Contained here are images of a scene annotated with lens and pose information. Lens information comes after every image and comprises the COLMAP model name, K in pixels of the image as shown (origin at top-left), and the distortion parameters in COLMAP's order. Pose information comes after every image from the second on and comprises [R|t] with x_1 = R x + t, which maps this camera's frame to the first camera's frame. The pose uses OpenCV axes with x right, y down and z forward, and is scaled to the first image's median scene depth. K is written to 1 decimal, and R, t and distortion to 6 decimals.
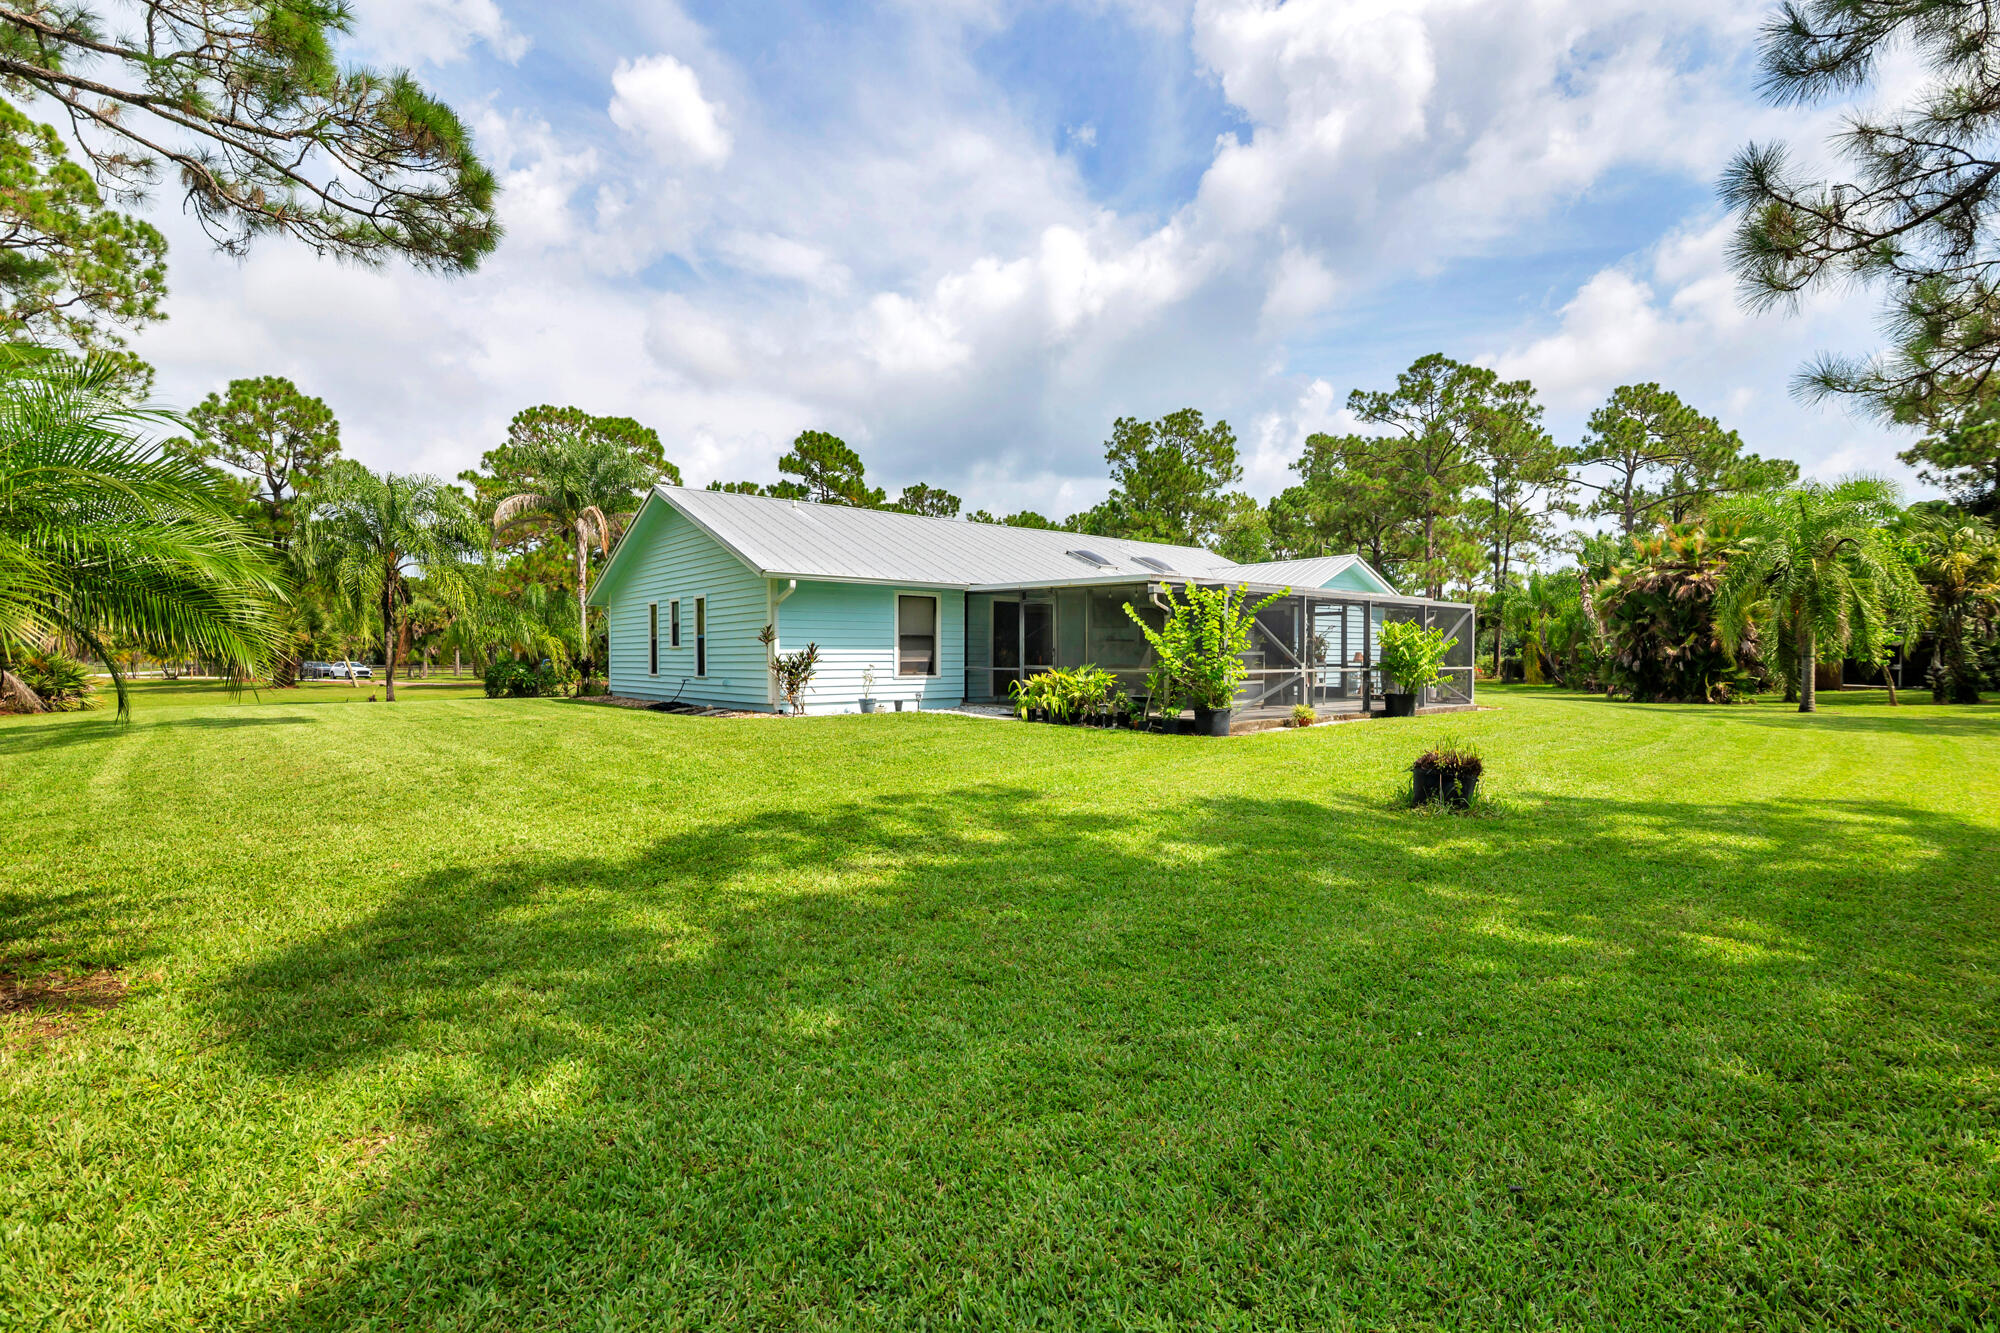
lens RADIAL K [[929.1, 0, 1049.3], [0, 929.1, 662.4], [0, 0, 1]] dist [-0.018601, 0.000852]
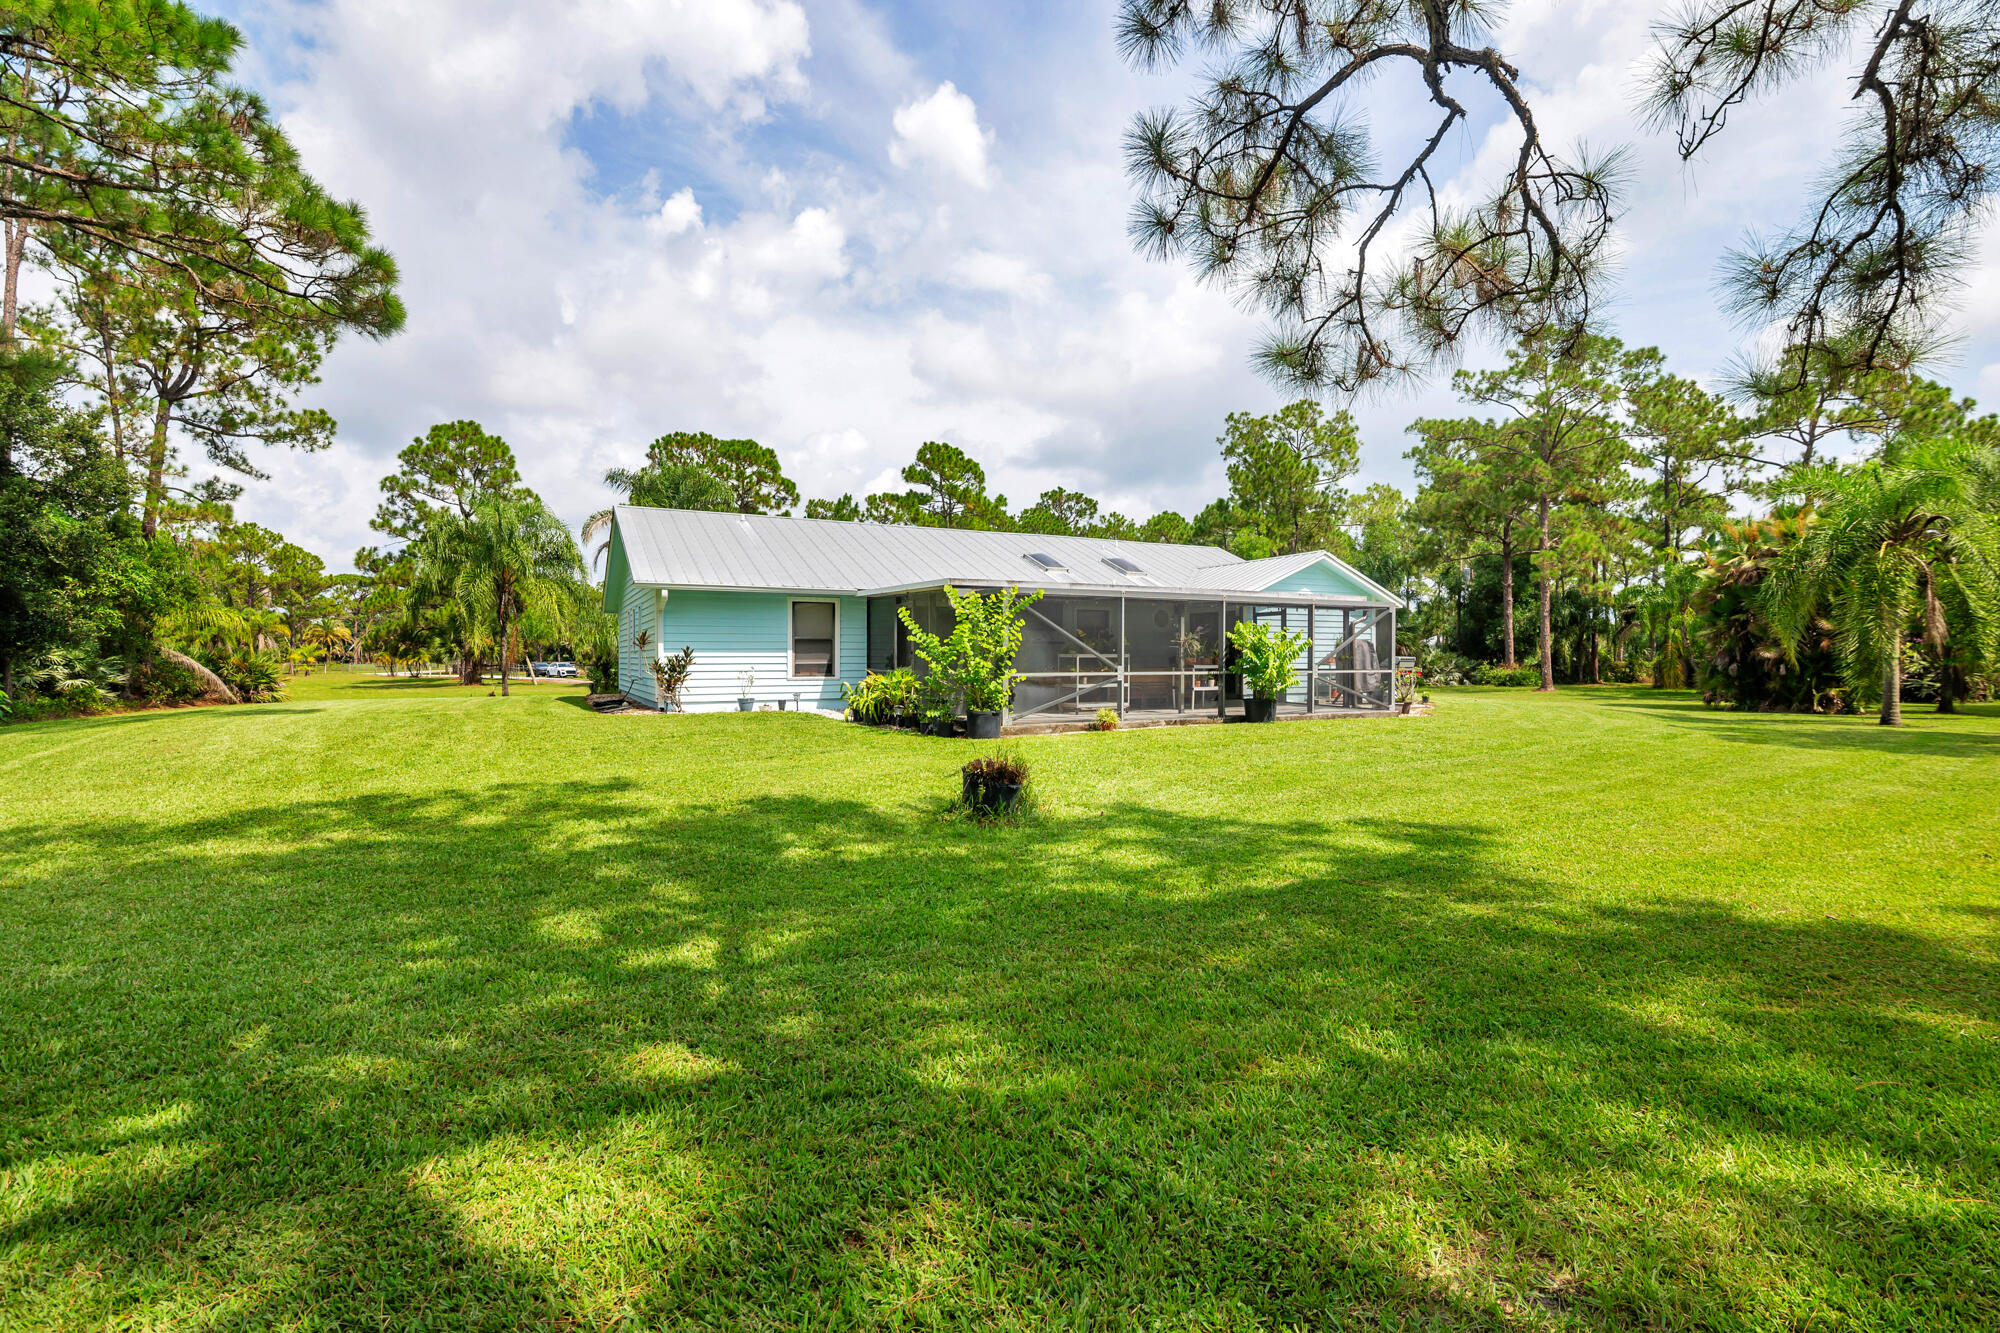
lens RADIAL K [[929.1, 0, 1049.3], [0, 929.1, 662.4], [0, 0, 1]] dist [-0.018601, 0.000852]
pose [[0.975346, 0.001066, -0.220679, 0.154328], [-0.001226, 0.999999, -0.000592, -0.000981], [0.220678, 0.000848, 0.975346, 0.010721]]
